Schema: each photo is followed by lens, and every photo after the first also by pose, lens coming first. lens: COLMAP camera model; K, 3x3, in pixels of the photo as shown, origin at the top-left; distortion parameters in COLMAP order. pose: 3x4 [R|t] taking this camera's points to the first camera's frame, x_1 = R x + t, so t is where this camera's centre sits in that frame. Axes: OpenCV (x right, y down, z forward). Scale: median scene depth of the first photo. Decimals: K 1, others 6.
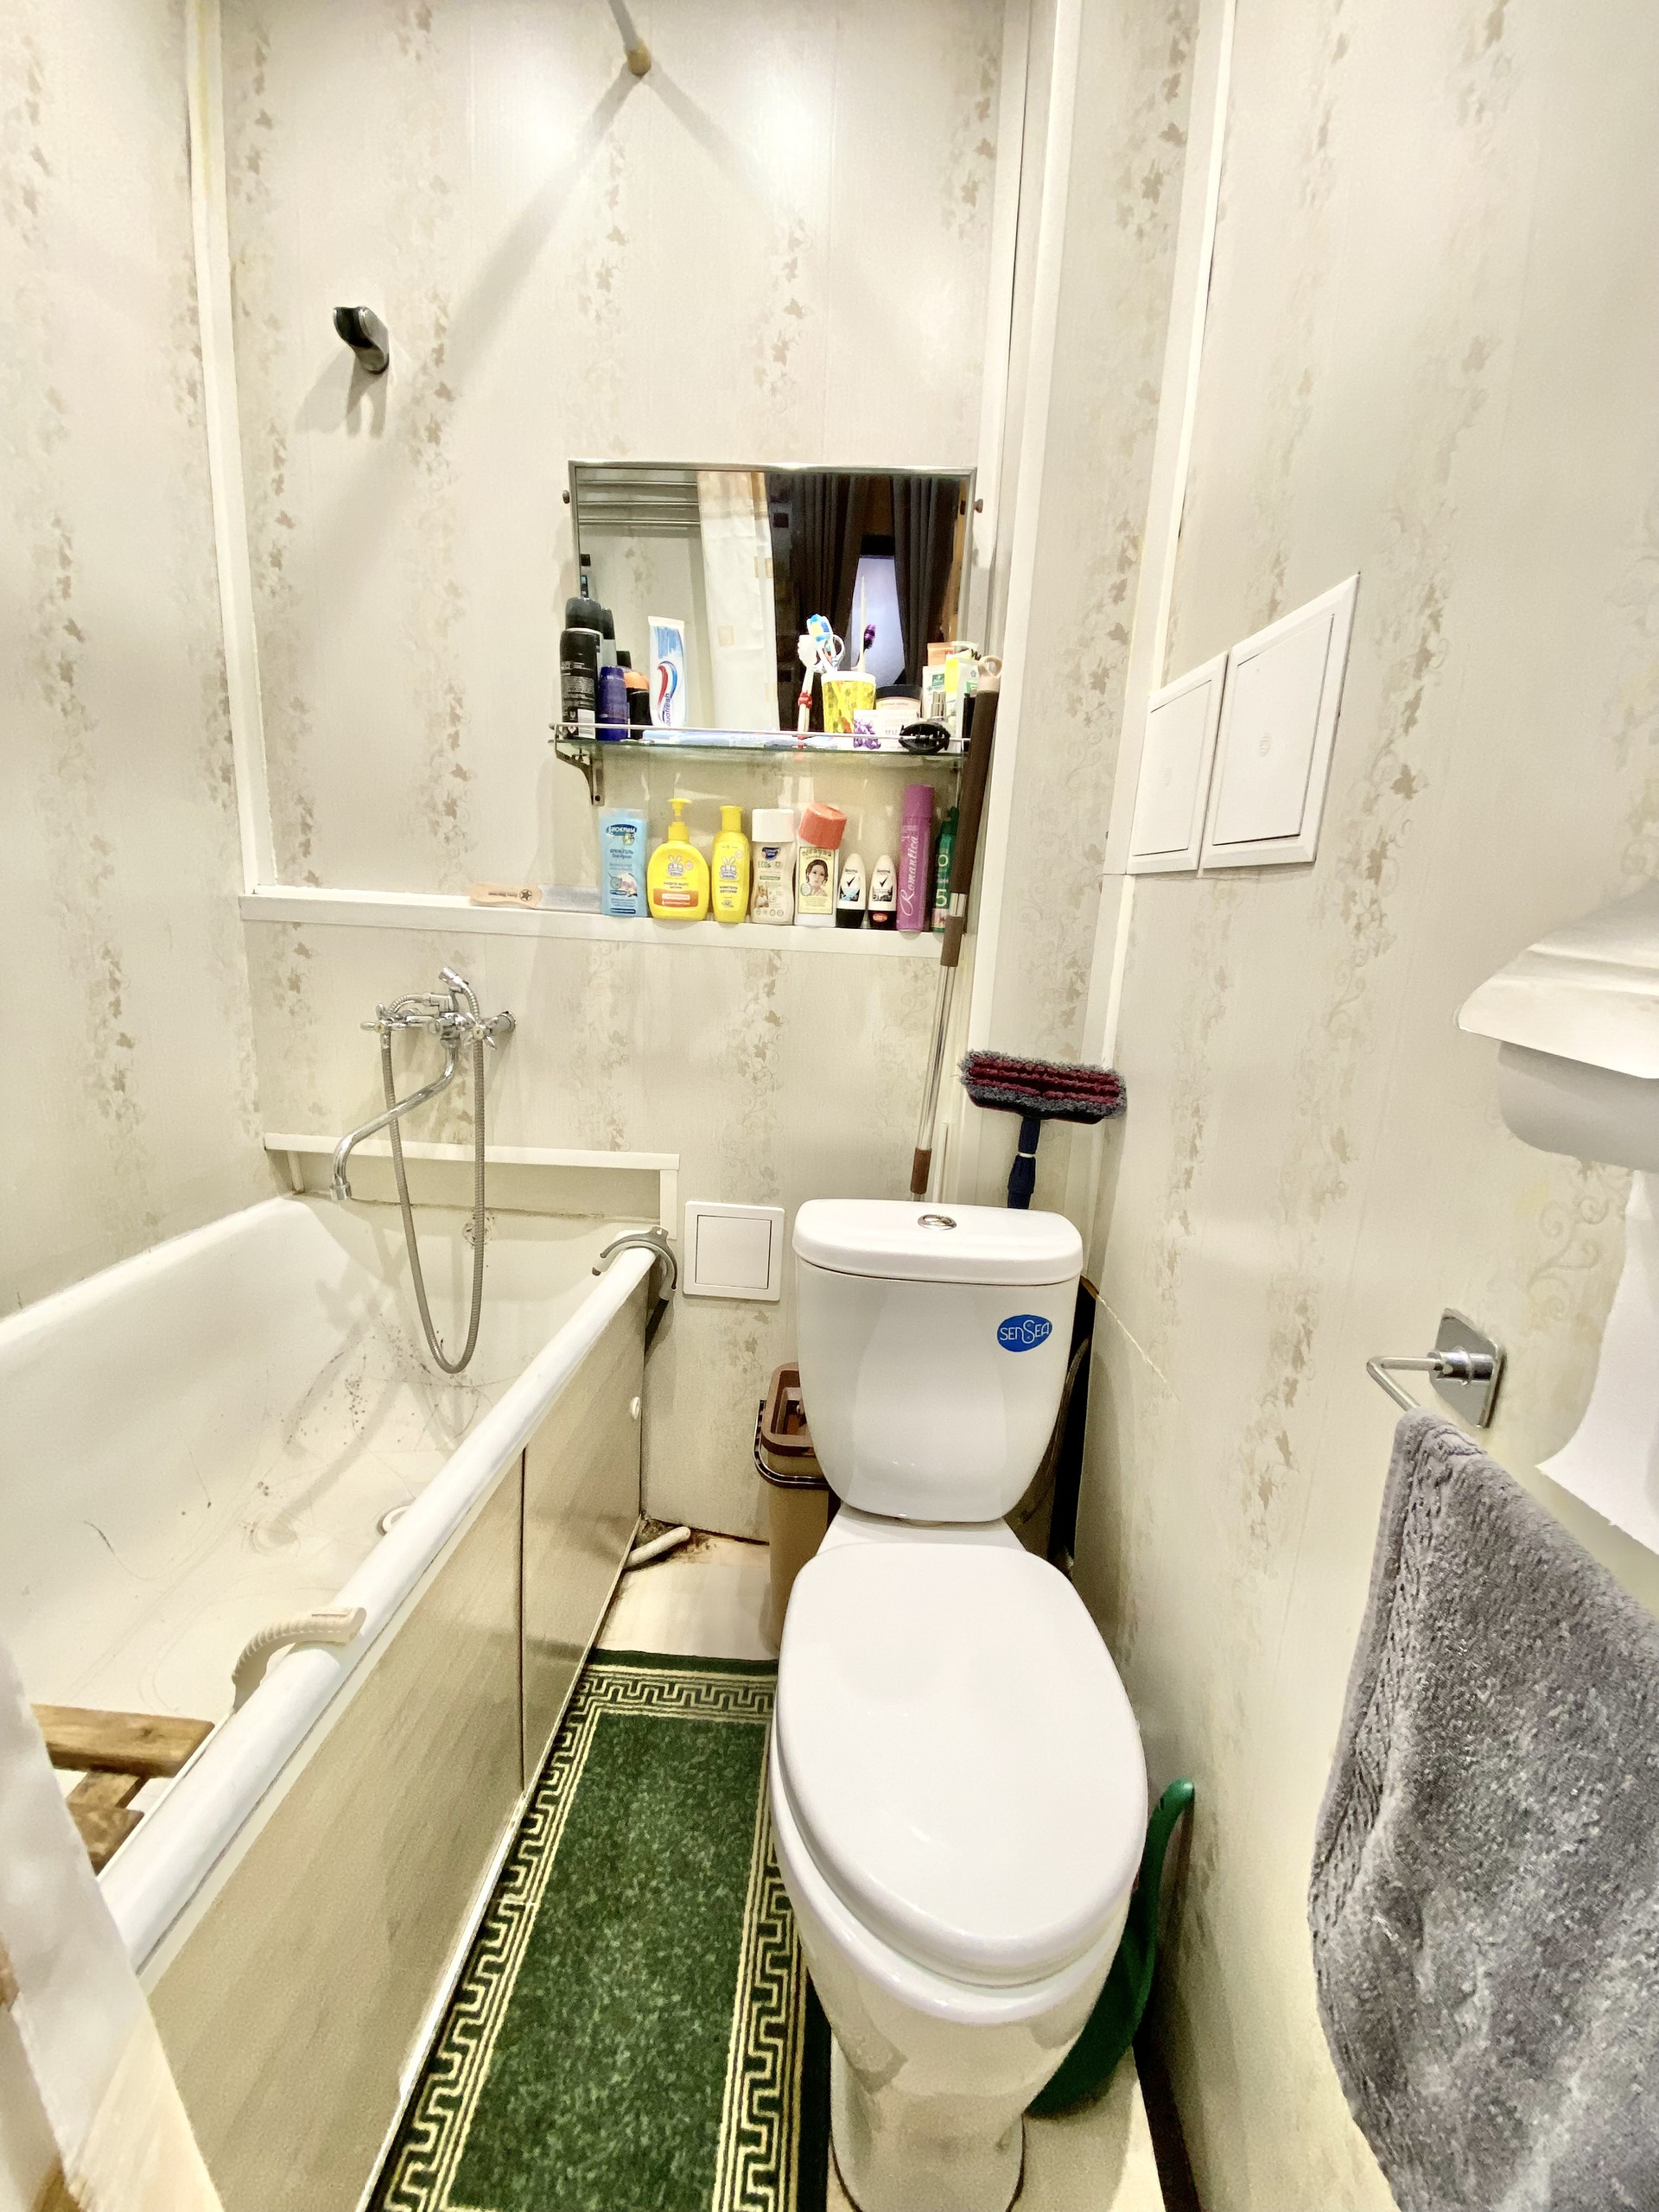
lens RADIAL K [[898.9, 0, 825.6], [0, 898.9, 1101.5], [0, 0, 1]] dist [0.025318, -0.022114]
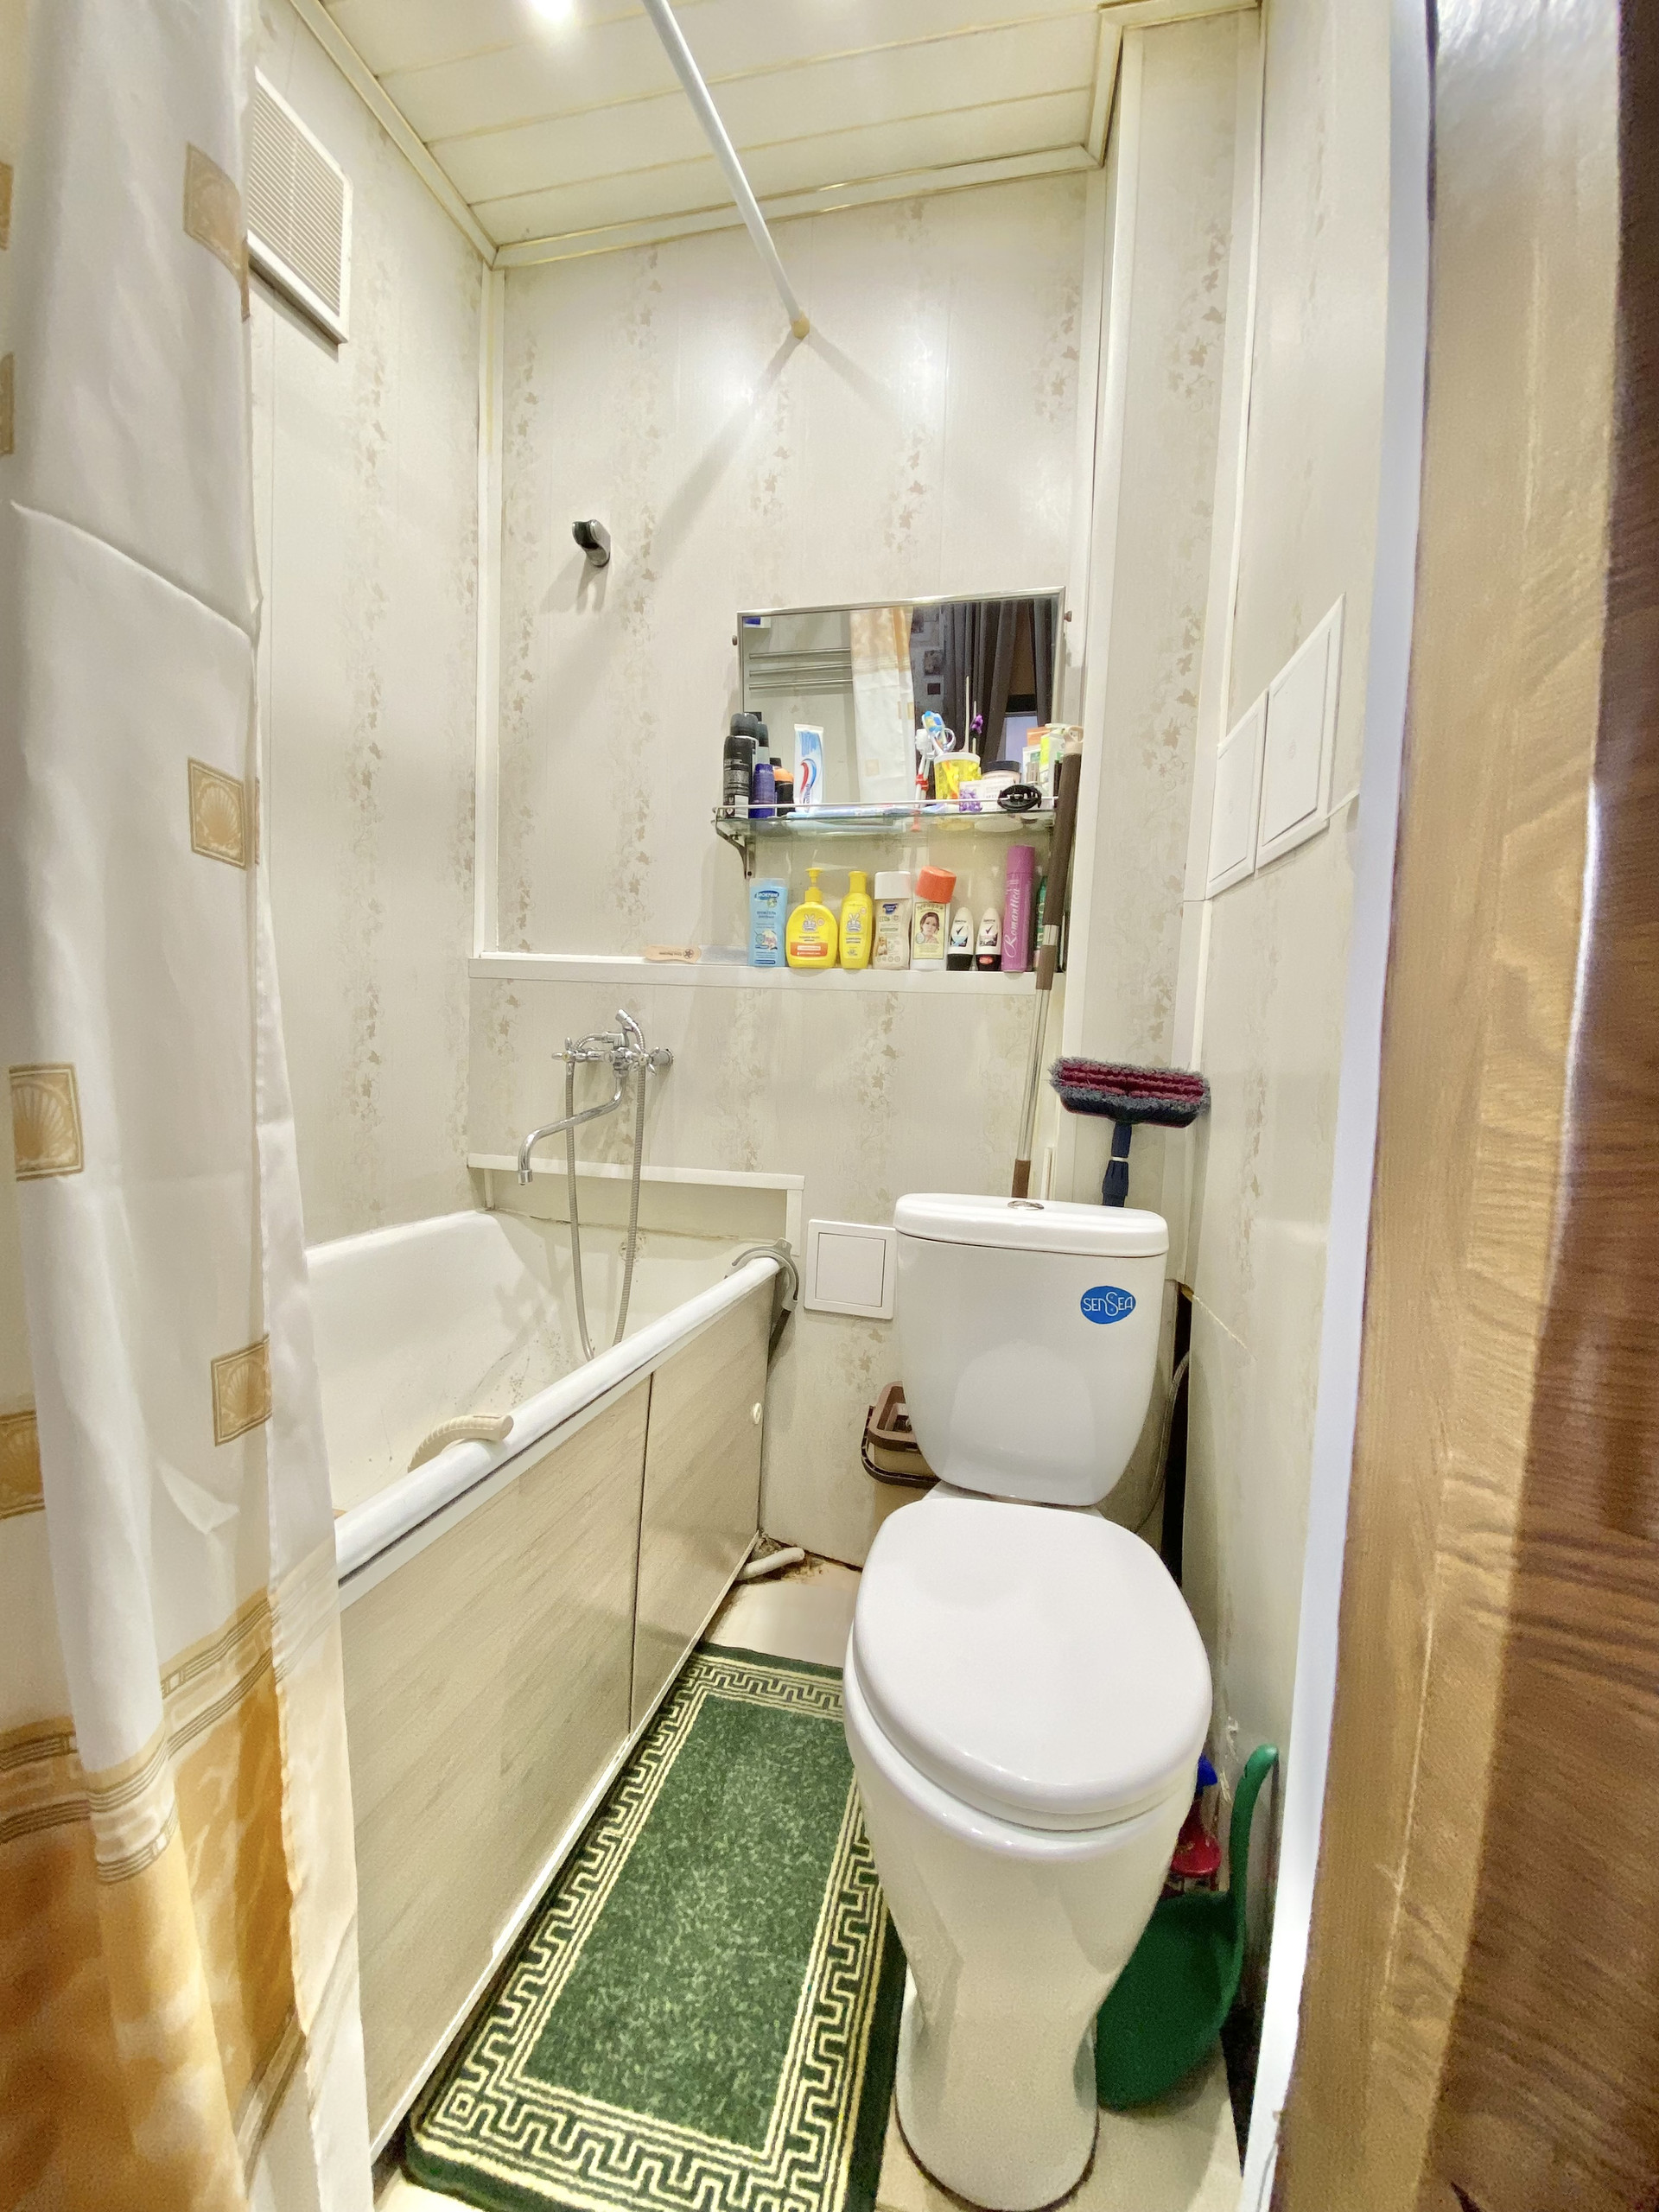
lens RADIAL K [[893.1, 0, 827.2], [0, 893.1, 1101.7], [0, 0, 1]] dist [0.030464, -0.026740]
pose [[0.984522, 0.006266, -0.175151, 0.068108], [-0.034839, 0.986414, -0.160542, 0.172544], [0.171766, 0.164159, 0.971364, -0.099328]]
